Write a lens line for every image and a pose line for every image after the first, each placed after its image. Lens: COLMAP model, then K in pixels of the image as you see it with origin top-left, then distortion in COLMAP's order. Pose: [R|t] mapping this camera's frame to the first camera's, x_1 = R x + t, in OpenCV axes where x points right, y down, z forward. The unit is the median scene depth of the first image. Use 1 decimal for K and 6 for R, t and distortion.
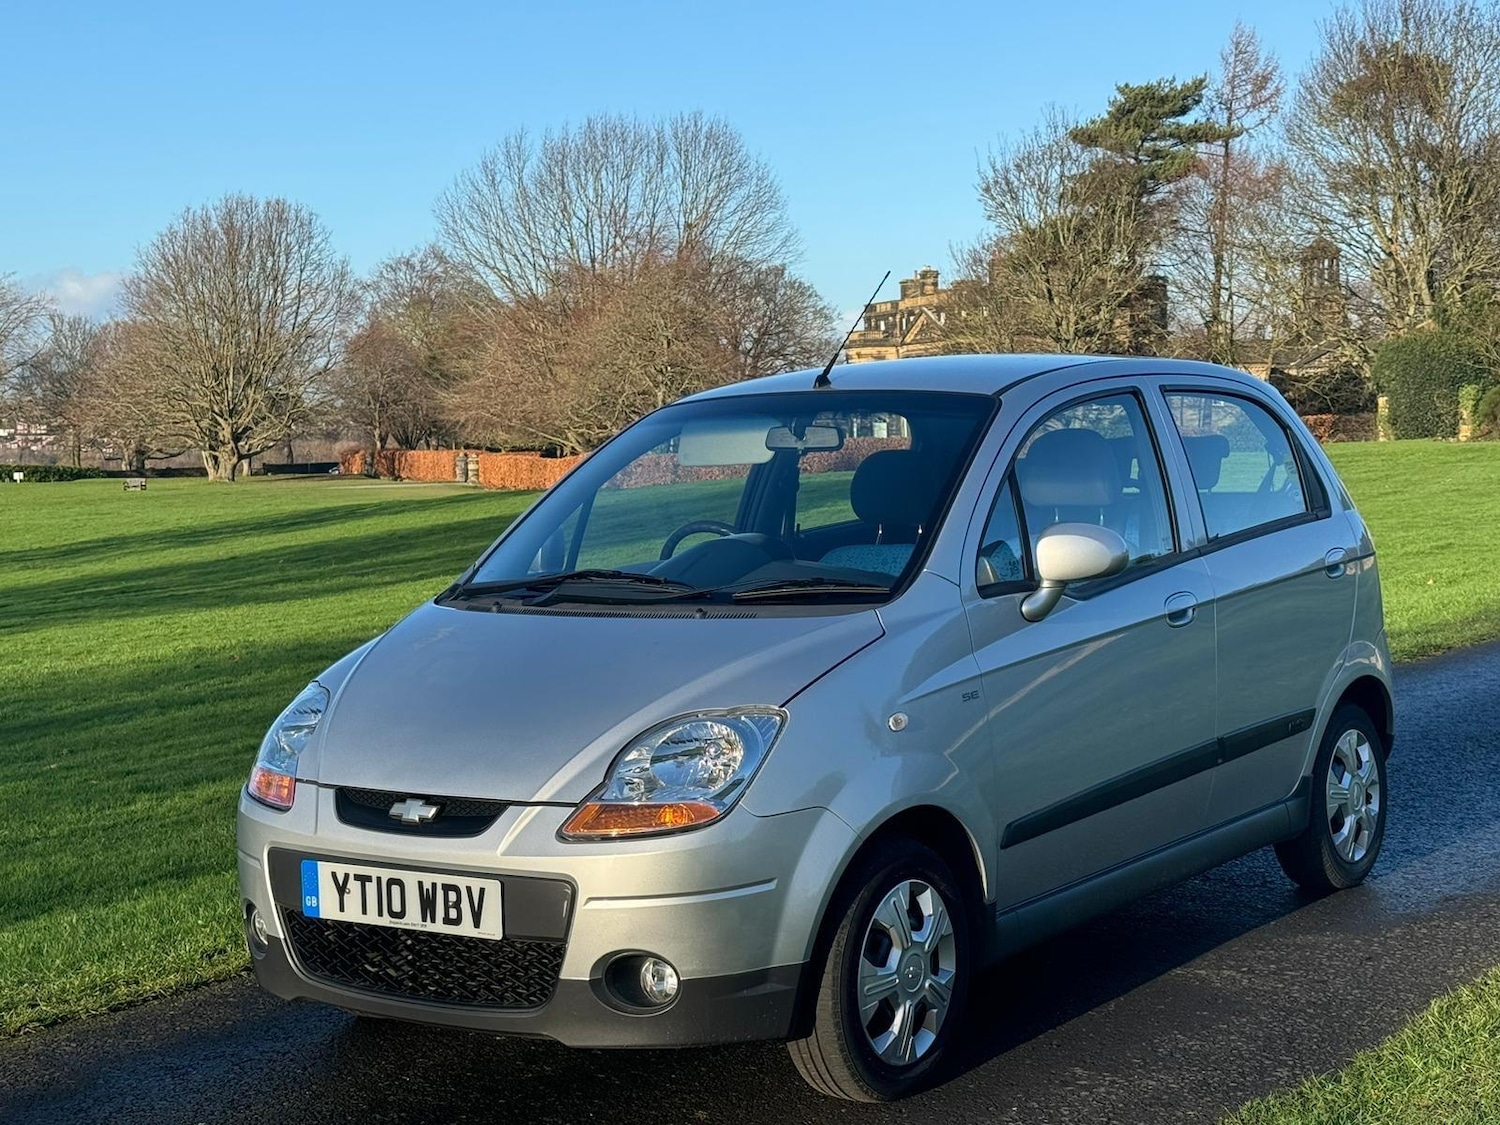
lens RADIAL K [[2422.4, 0, 750.0], [0, 2422.4, 562.5], [0, 0, 1]] dist [0.152968, -0.015120]
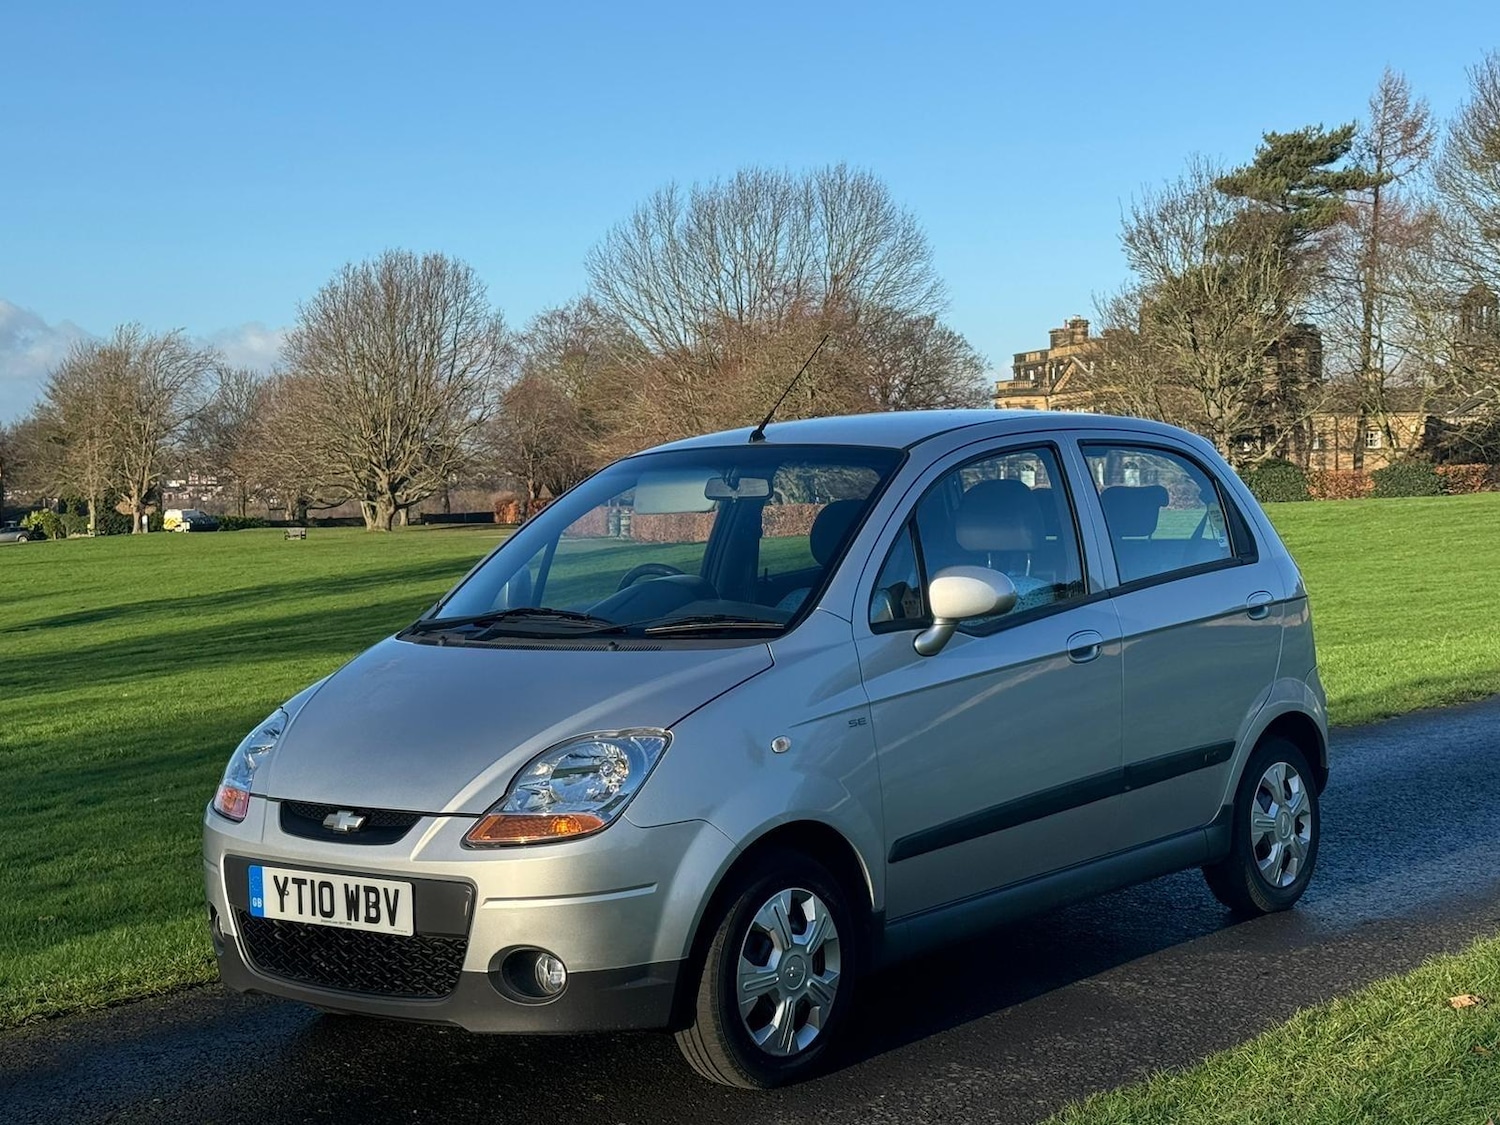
lens RADIAL K [[2422.4, 0, 750.0], [0, 2422.4, 562.5], [0, 0, 1]] dist [0.152968, -0.015120]
pose [[0.997923, 0.001796, -0.064400, 0.083410], [-0.003111, 0.999789, -0.020320, 0.003708], [0.064350, 0.020478, 0.997717, -0.074943]]
